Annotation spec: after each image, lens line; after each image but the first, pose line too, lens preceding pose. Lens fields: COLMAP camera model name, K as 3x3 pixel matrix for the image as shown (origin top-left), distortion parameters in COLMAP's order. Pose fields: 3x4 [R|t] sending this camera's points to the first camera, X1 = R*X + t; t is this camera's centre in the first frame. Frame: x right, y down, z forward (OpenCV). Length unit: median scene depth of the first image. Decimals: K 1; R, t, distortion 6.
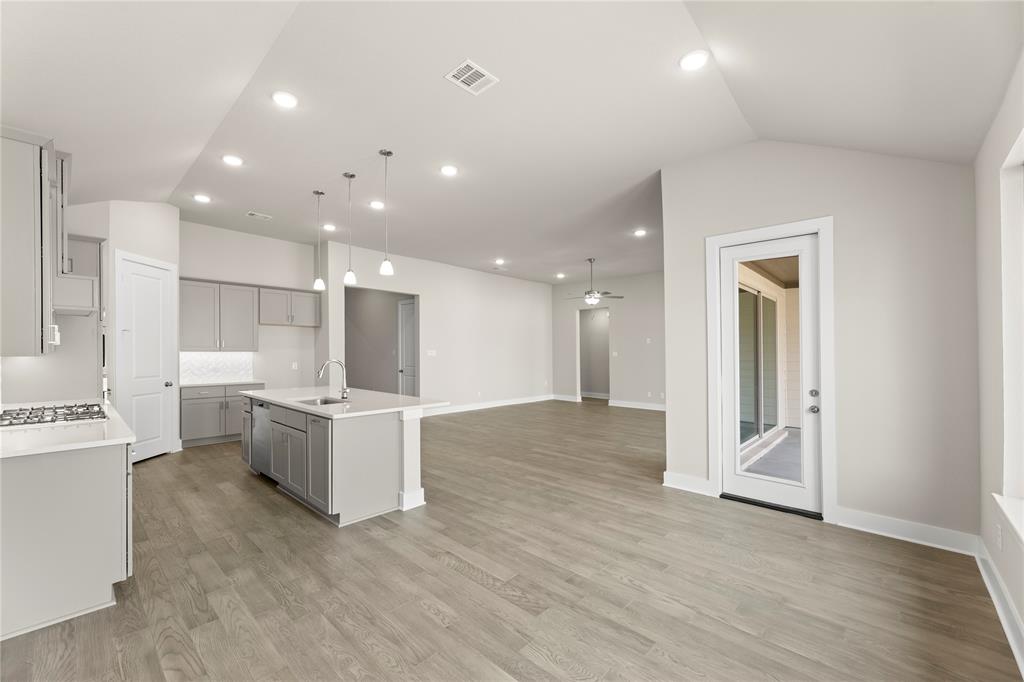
lens RADIAL K [[410.1, 0, 511.6], [0, 410.1, 351.6], [0, 0, 1]] dist [-0.000990, 0.000554]
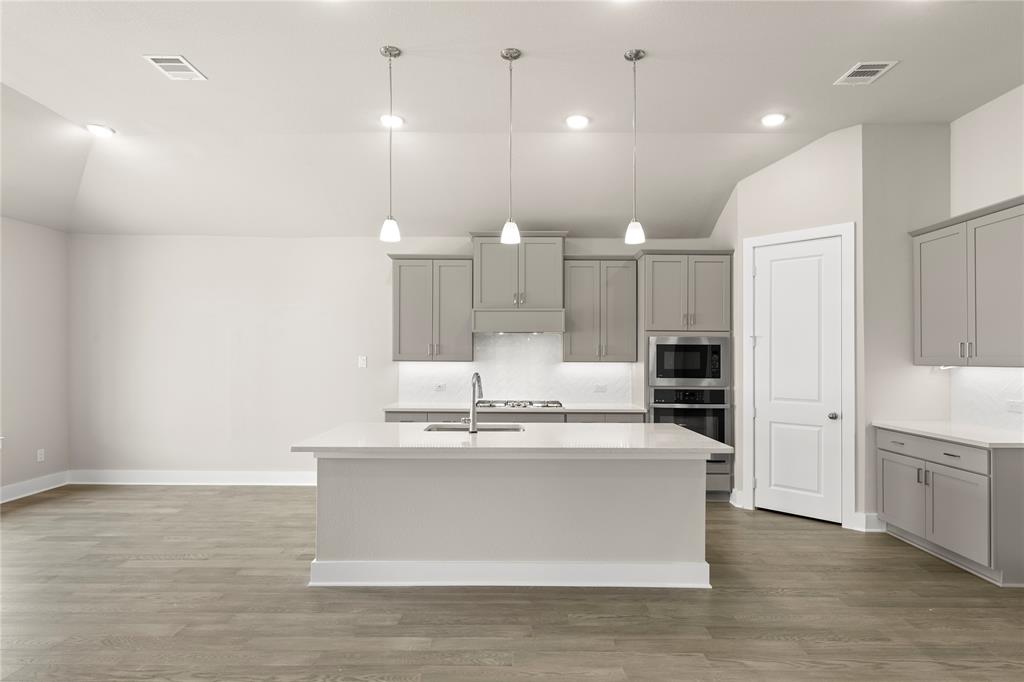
lens RADIAL K [[539.9, 0, 509.0], [0, 539.9, 356.8], [0, 0, 1]] dist [0.003703, -0.000994]
pose [[-0.731753, -0.008578, -0.681516, 0.117548], [-0.011477, 0.999934, -0.000262, -0.005983], [0.681473, 0.007630, -0.731803, 1.409637]]
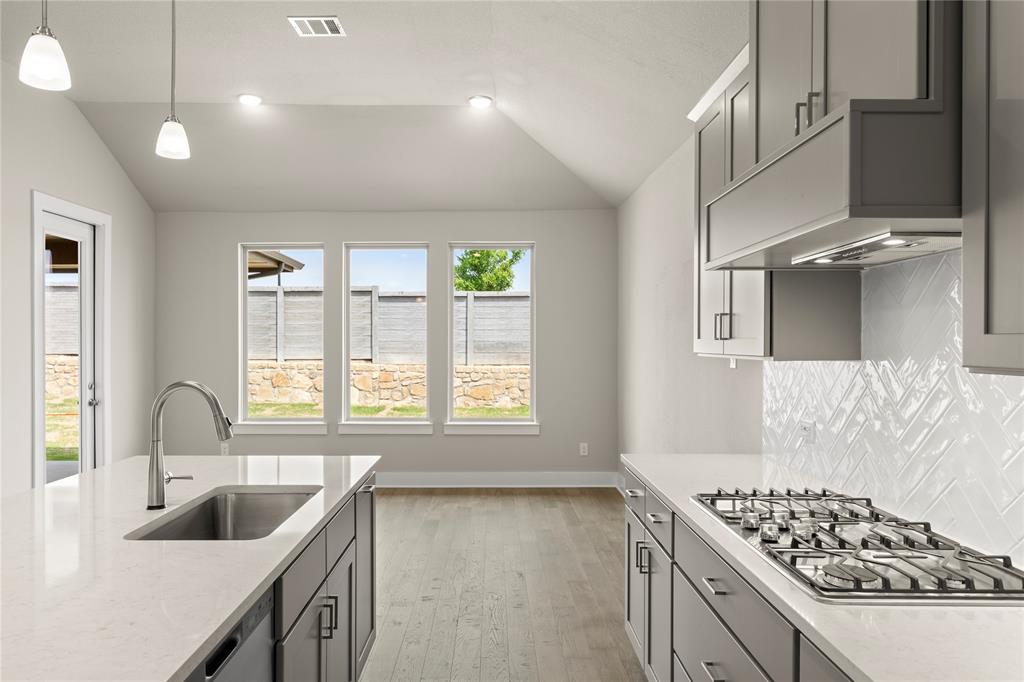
lens RADIAL K [[668.1, 0, 473.9], [0, 668.1, 327.8], [0, 0, 1]] dist [-0.005207, -0.000389]
pose [[-0.638784, 0.014511, 0.769250, -0.775456], [0.002118, 0.999851, -0.017103, -0.006608], [-0.769383, -0.009296, -0.638720, 0.945480]]
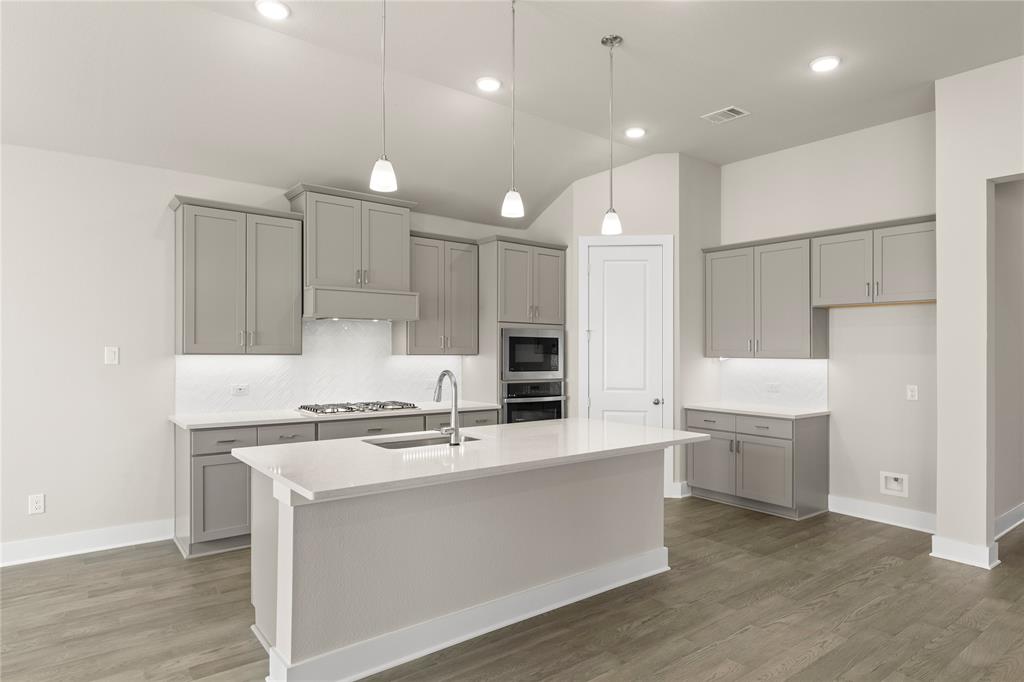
lens RADIAL K [[594.8, 0, 502.5], [0, 594.8, 348.9], [0, 0, 1]] dist [0.002389, 0.001693]
pose [[-0.162492, -0.008206, -0.986676, 0.283216], [-0.013795, 0.999887, -0.006044, -0.003709], [0.986613, 0.012630, -0.162587, 0.998346]]
